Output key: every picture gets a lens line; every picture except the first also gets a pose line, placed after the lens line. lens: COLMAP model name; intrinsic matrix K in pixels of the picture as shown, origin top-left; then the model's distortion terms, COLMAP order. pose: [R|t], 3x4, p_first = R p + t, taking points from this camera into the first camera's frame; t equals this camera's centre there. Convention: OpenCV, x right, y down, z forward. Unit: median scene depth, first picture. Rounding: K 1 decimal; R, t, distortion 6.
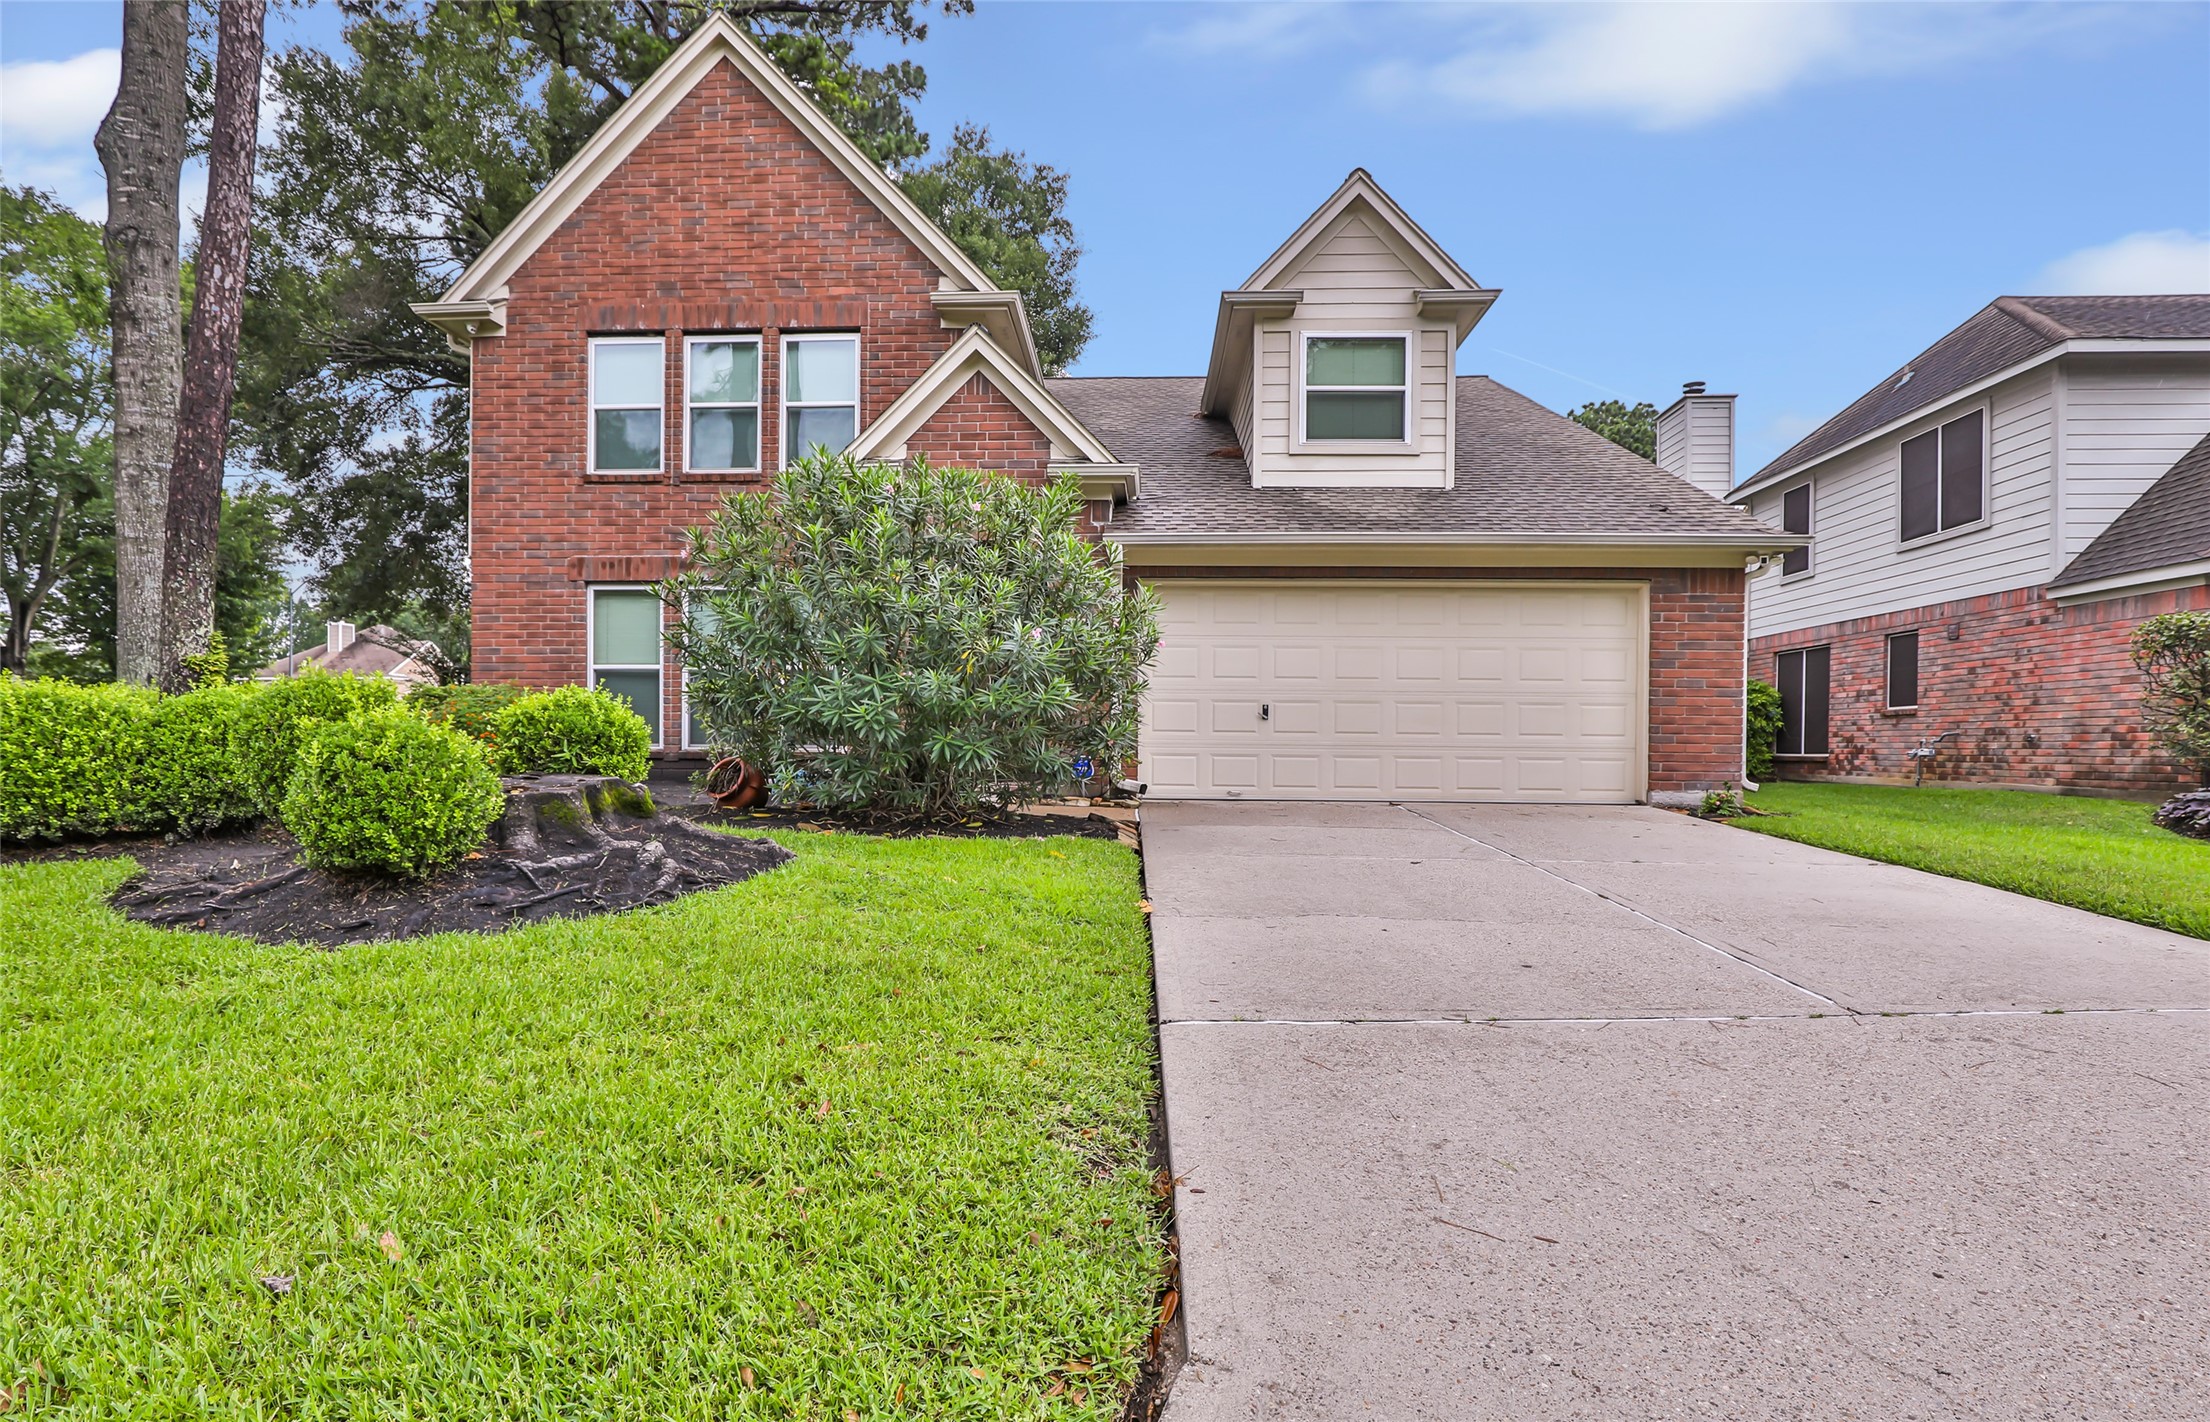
lens RADIAL K [[1136.4, 0, 1102.3], [0, 1136.4, 741.8], [0, 0, 1]] dist [-0.028035, 0.009118]
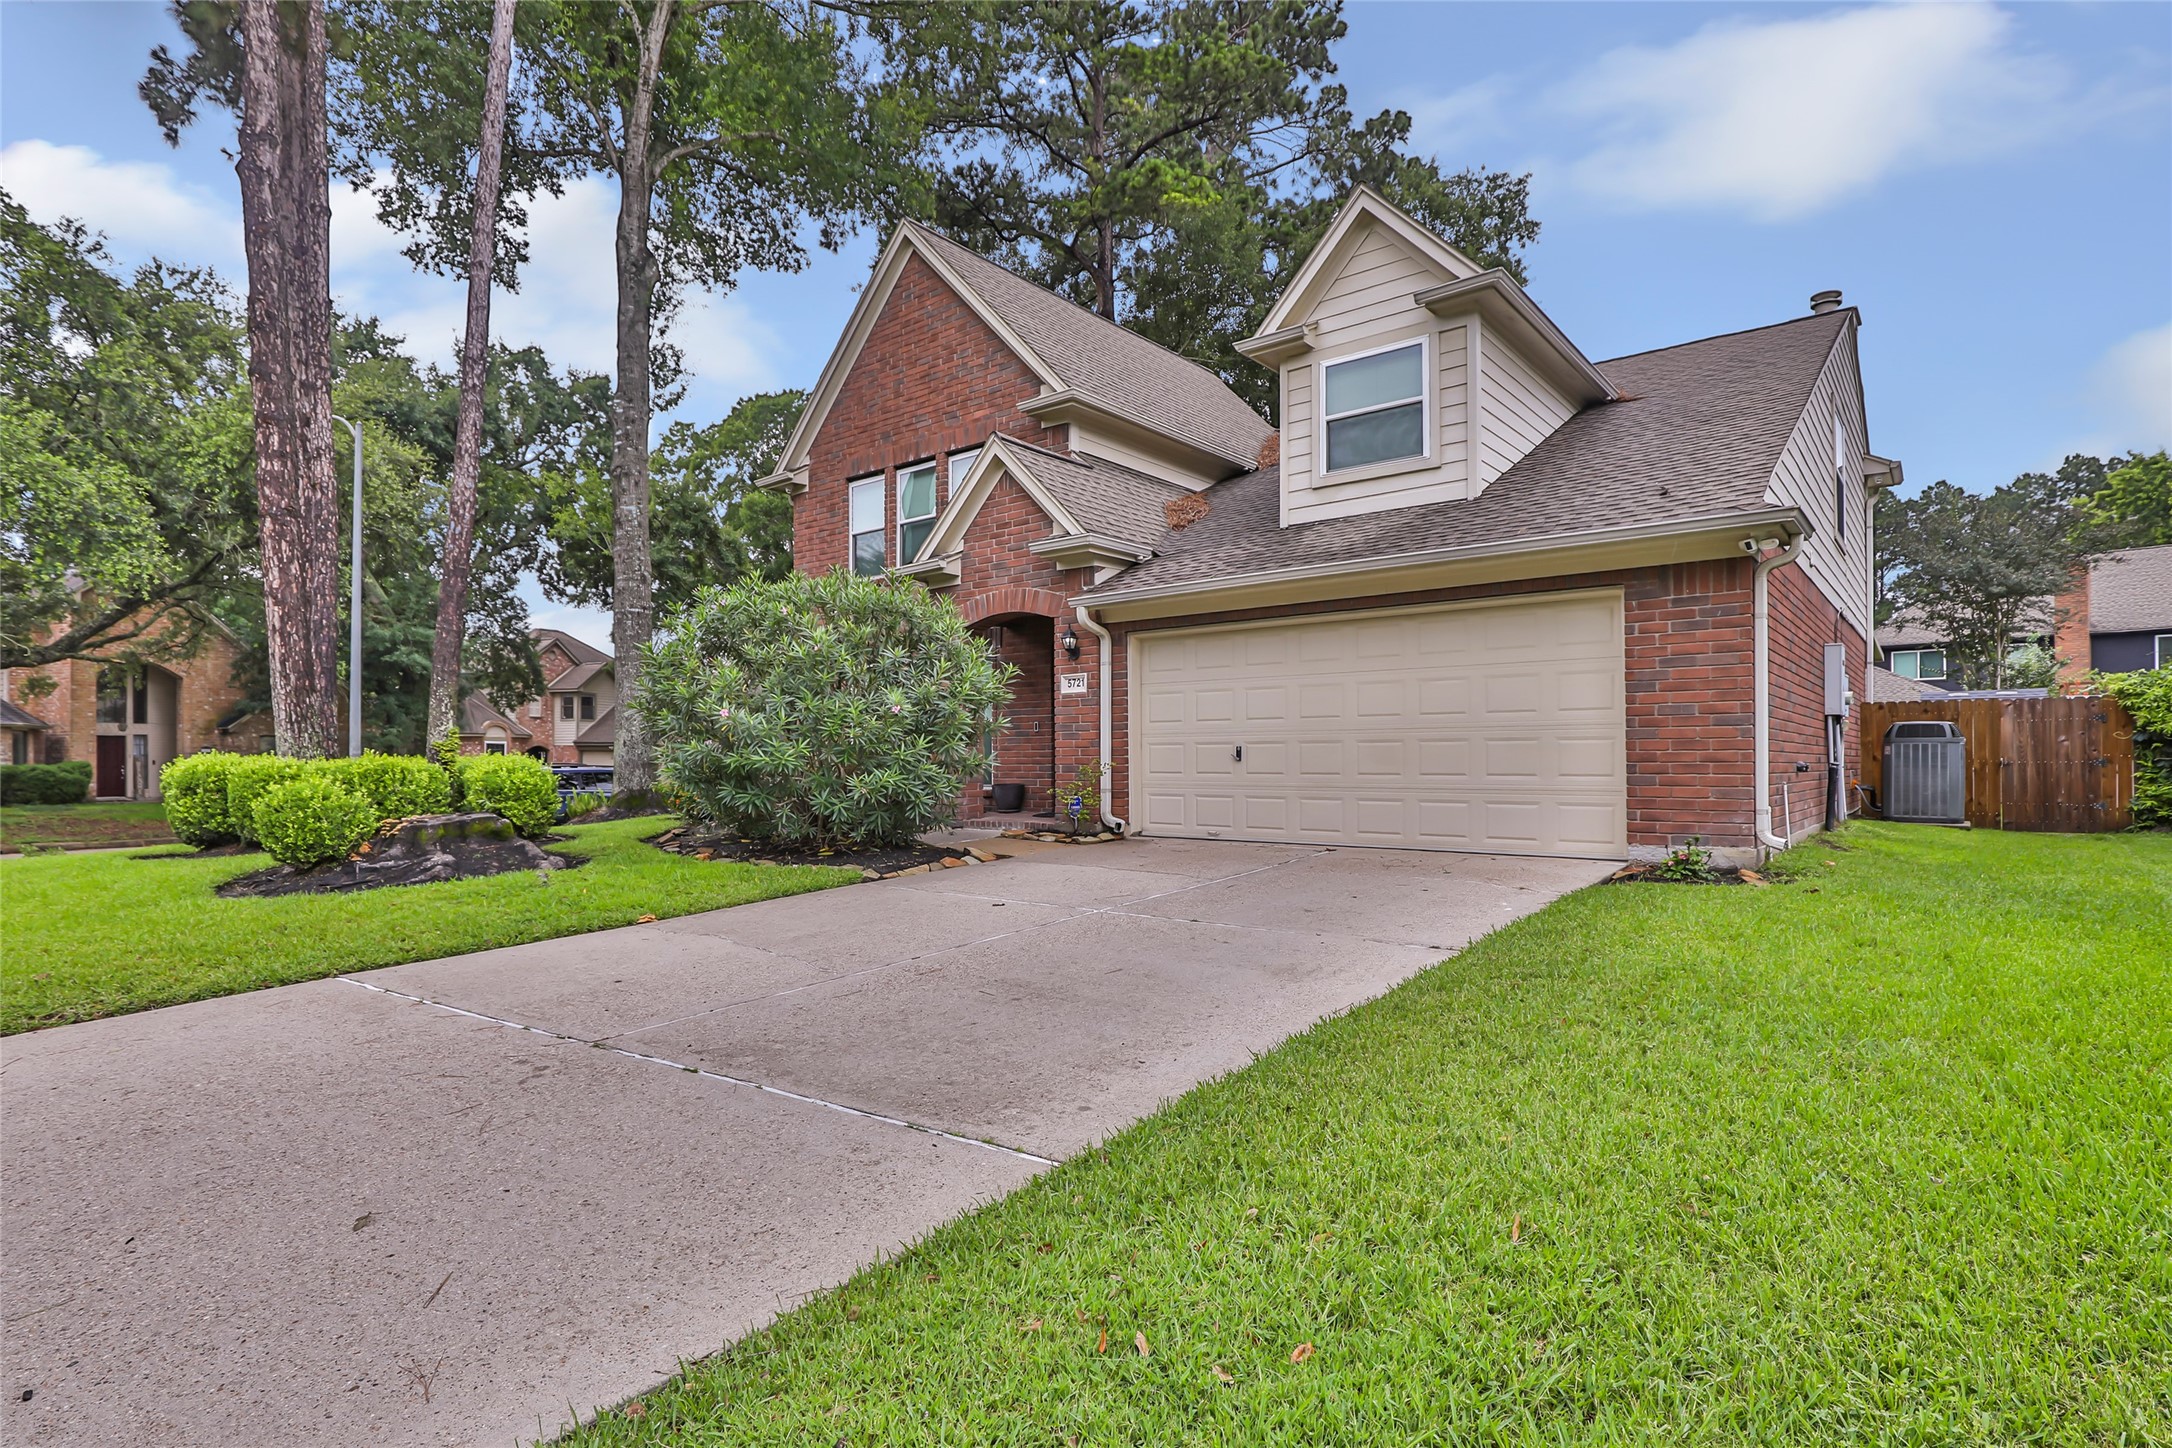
lens RADIAL K [[1092.5, 0, 1086.0], [0, 1092.5, 724.0], [0, 0, 1]] dist [-0.005658, -0.000534]
pose [[0.804284, -0.032795, -0.593340, 0.551353], [0.012673, 0.999196, -0.038049, -0.015522], [0.594111, 0.023083, 0.804052, 0.121844]]
